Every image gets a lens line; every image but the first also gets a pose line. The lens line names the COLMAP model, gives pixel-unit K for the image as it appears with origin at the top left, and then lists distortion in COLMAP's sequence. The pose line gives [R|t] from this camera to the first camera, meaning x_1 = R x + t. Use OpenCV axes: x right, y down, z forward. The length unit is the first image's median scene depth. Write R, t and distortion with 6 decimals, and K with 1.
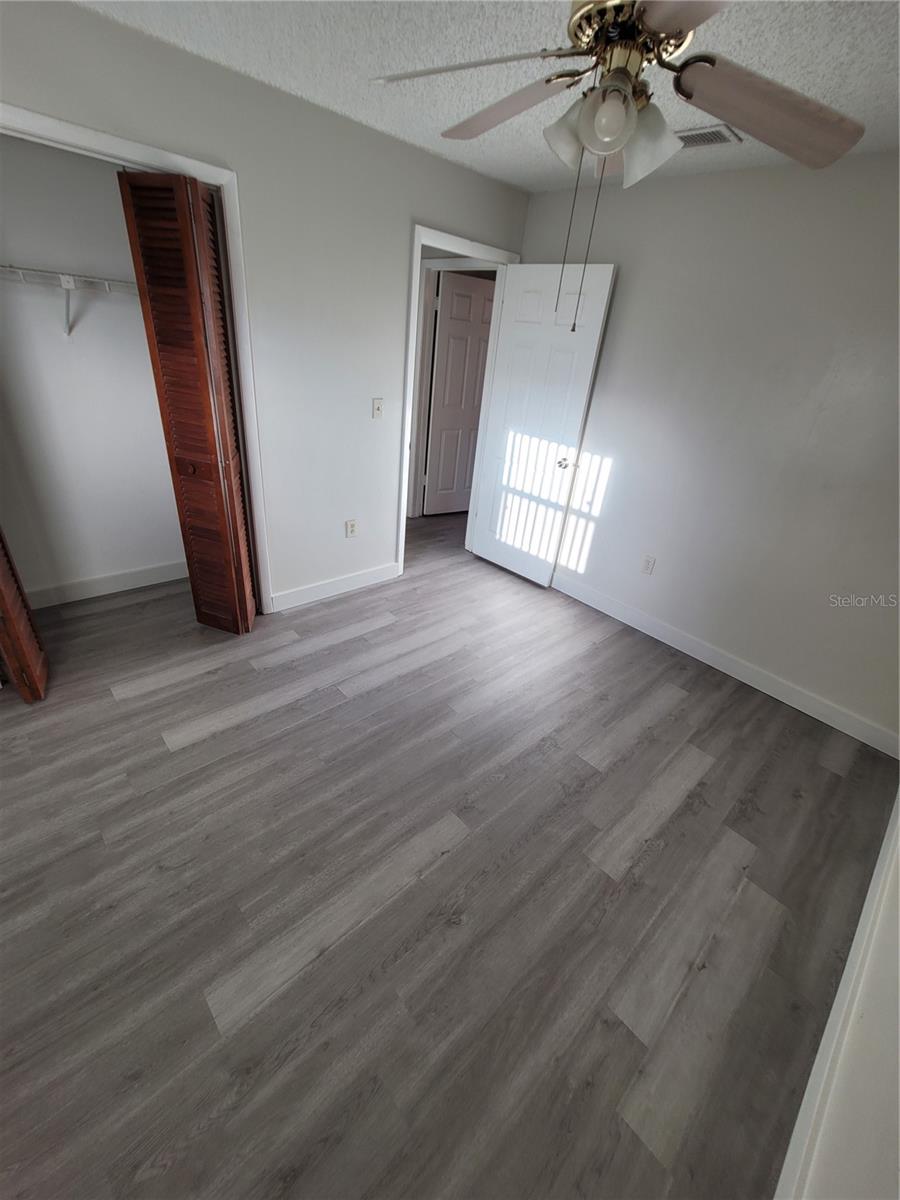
lens RADIAL K [[489.9, 0, 461.0], [0, 489.9, 600.5], [0, 0, 1]] dist [-0.005116, 0.000010]
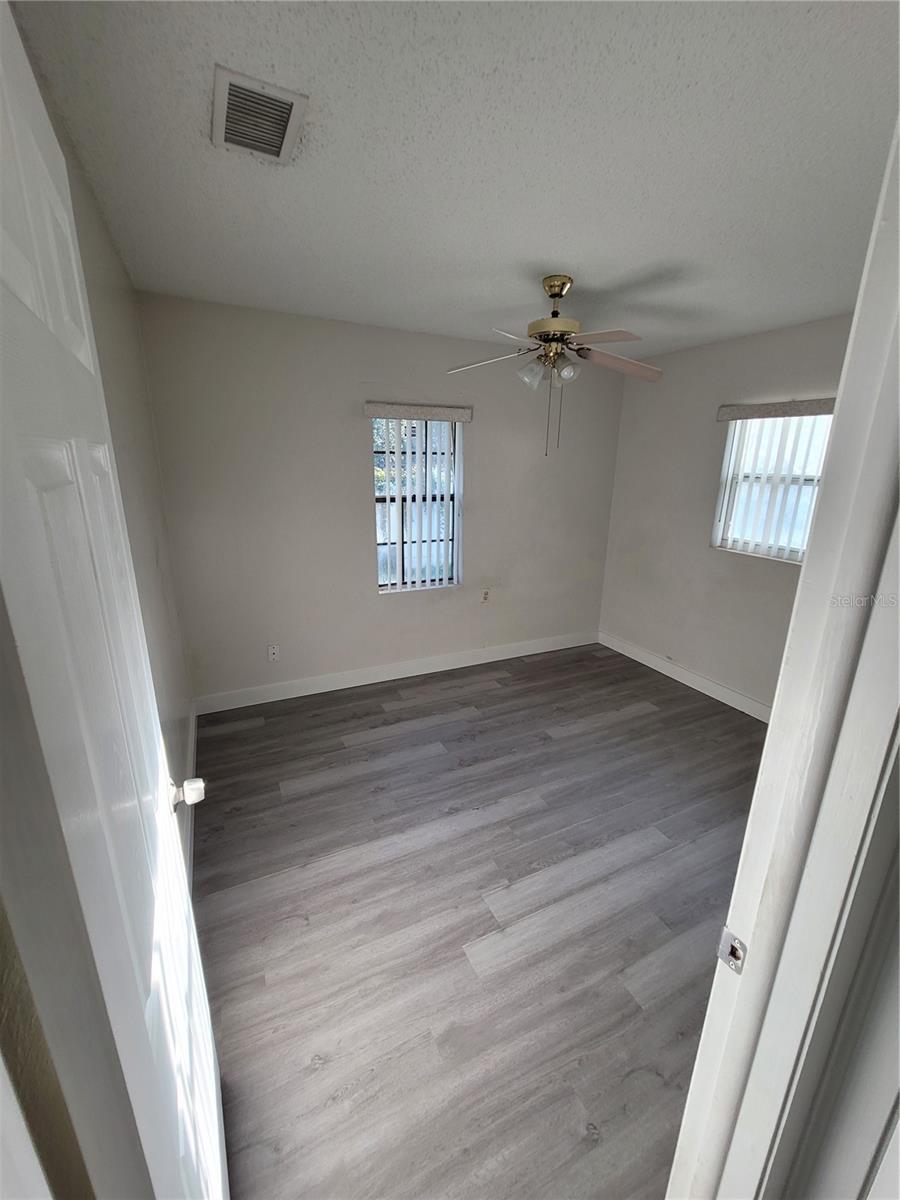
lens RADIAL K [[489.9, 0, 461.0], [0, 489.9, 600.5], [0, 0, 1]] dist [-0.005116, 0.000010]
pose [[-0.950218, -0.197372, 0.241102, -0.022771], [0.030928, 0.710222, 0.703298, -0.973733], [-0.310048, 0.675743, -0.668761, 1.791848]]
